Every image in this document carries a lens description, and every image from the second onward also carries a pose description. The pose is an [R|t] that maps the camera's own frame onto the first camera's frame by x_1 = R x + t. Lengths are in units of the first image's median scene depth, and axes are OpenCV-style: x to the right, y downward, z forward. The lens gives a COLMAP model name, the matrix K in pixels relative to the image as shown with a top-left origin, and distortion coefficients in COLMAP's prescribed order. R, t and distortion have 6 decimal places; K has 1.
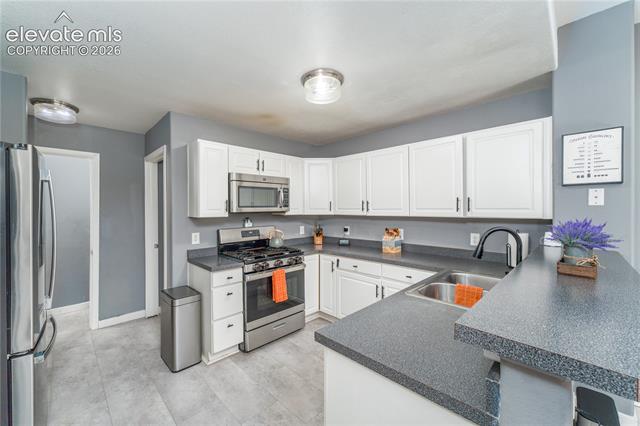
lens RADIAL K [[254.7, 0, 316.3], [0, 254.7, 211.1], [0, 0, 1]] dist [0.002307, -0.000130]
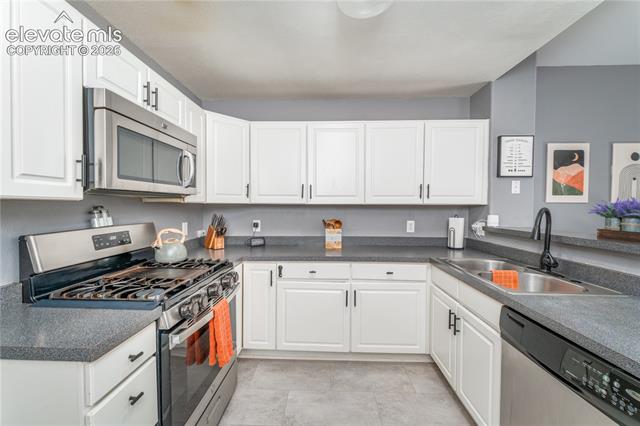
lens RADIAL K [[254.7, 0, 321.5], [0, 254.7, 211.0], [0, 0, 1]] dist [0.002307, -0.000130]
pose [[0.728443, -0.007616, 0.685064, -0.340895], [0.000226, 0.999941, 0.010876, 0.033976], [-0.685107, -0.007767, 0.728401, 0.462458]]
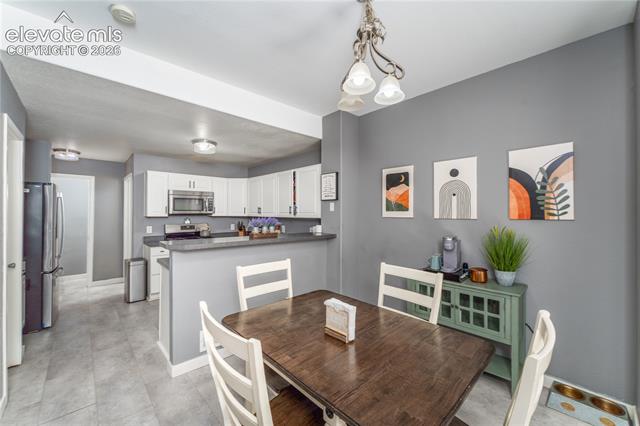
lens RADIAL K [[254.7, 0, 318.9], [0, 254.7, 211.9], [0, 0, 1]] dist [0.002307, -0.000130]
pose [[0.999572, 0.007787, -0.028198, 0.669622], [-0.008181, 0.999870, -0.013883, 0.007860], [0.028087, 0.014107, 0.999506, -0.612455]]
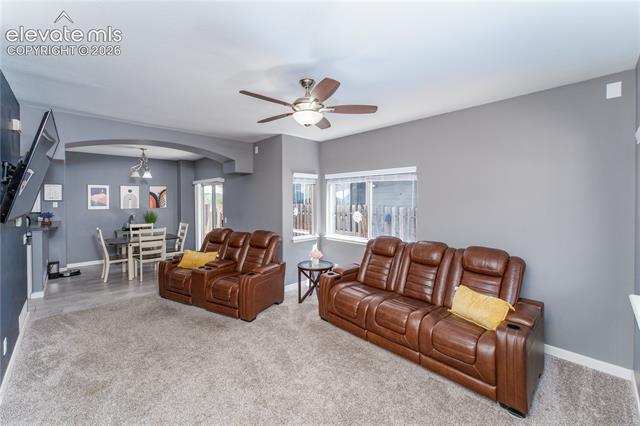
lens RADIAL K [[254.7, 0, 313.5], [0, 254.7, 197.6], [0, 0, 1]] dist [0.002307, -0.000130]
pose [[0.005355, 0.003475, 0.999980, -1.360557], [0.007924, 0.999962, -0.003517, -0.068883], [-0.999954, 0.007942, 0.005327, -1.468946]]
